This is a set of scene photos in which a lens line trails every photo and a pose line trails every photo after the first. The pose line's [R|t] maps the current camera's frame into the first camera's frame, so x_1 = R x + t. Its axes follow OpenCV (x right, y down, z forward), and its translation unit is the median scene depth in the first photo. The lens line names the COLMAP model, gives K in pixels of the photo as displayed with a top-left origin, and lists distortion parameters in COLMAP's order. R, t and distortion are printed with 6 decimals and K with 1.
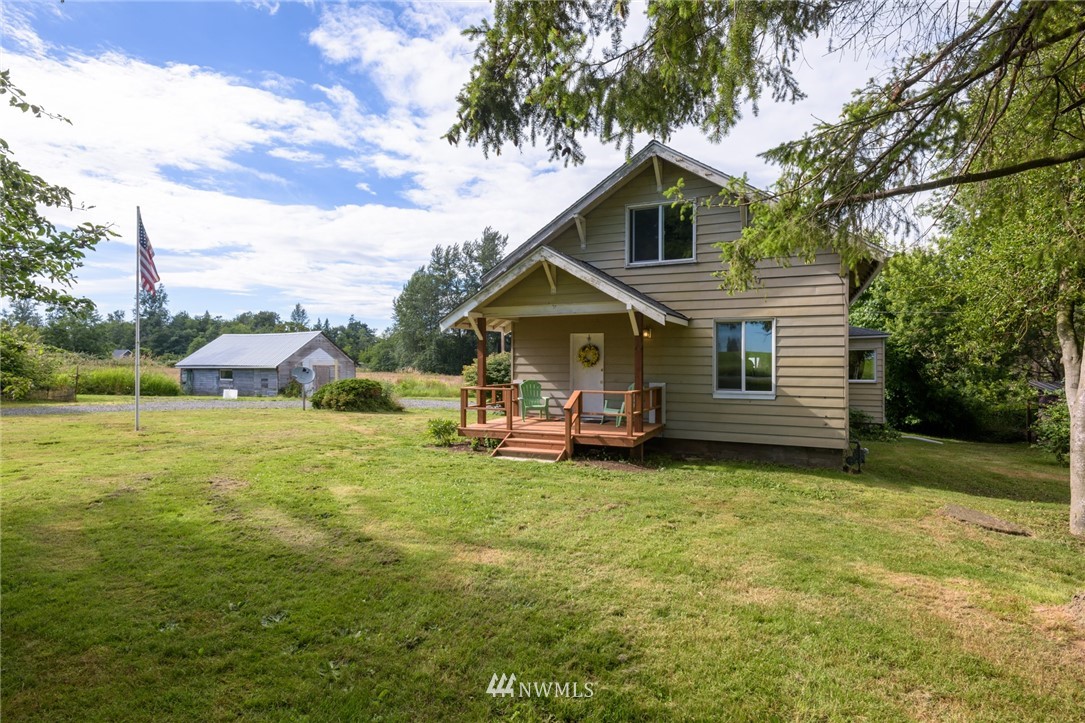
lens RADIAL K [[562.8, 0, 542.5], [0, 562.8, 361.5], [0, 0, 1]] dist [0.003407, 0.000319]
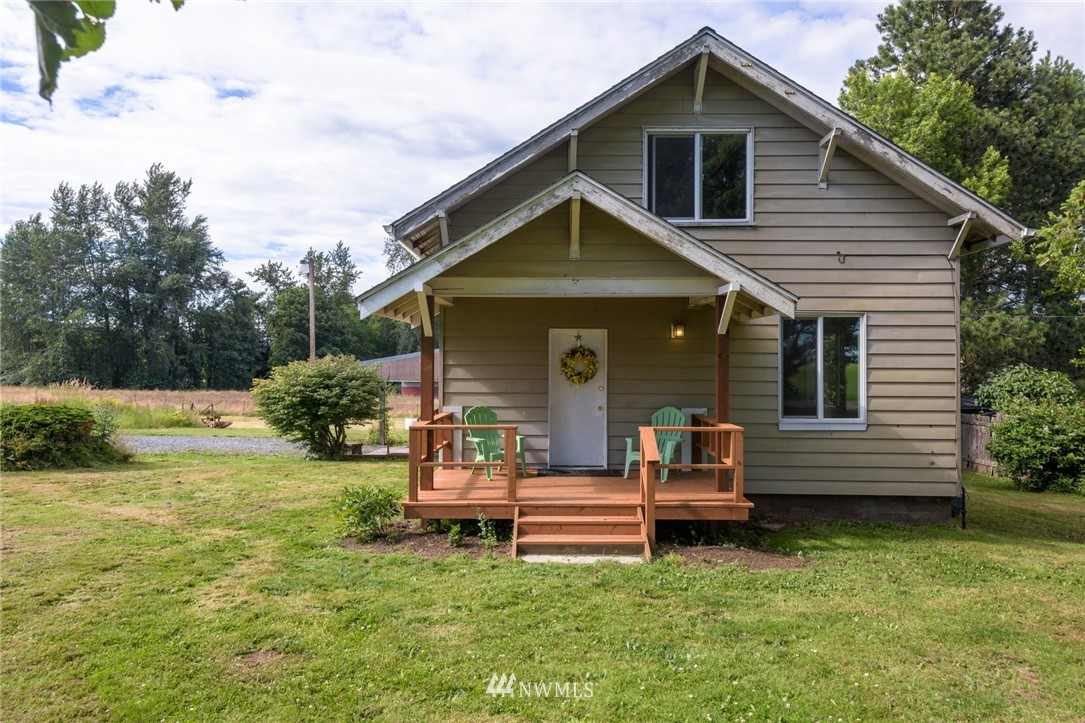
lens RADIAL K [[723.0, 0, 542.5], [0, 723.0, 361.5], [0, 0, 1]] dist [0.020549, -0.004503]
pose [[0.912026, 0.005812, 0.410092, -0.293525], [-0.002548, 0.999961, -0.008505, -0.008006], [-0.410125, 0.006711, 0.912004, 0.315199]]
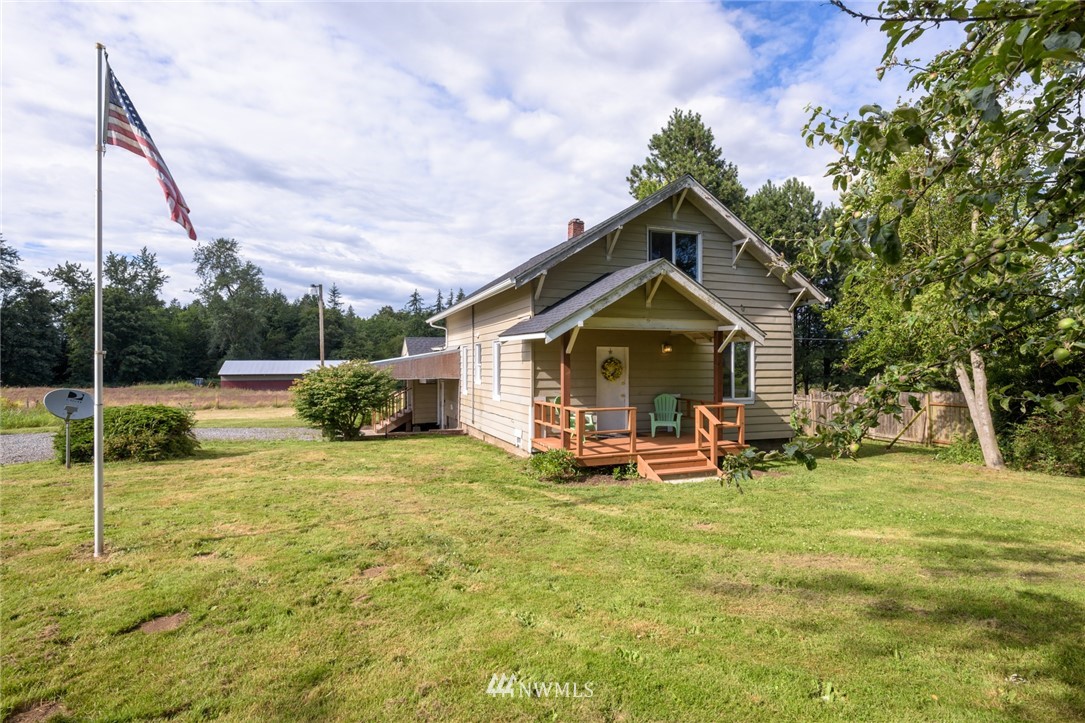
lens RADIAL K [[562.8, 0, 542.5], [0, 562.8, 361.5], [0, 0, 1]] dist [0.003407, 0.000319]
pose [[0.693908, -0.000323, 0.720064, -0.756583], [0.001153, 0.999999, -0.000663, -0.025009], [-0.720063, 0.001290, 0.693908, 0.425572]]
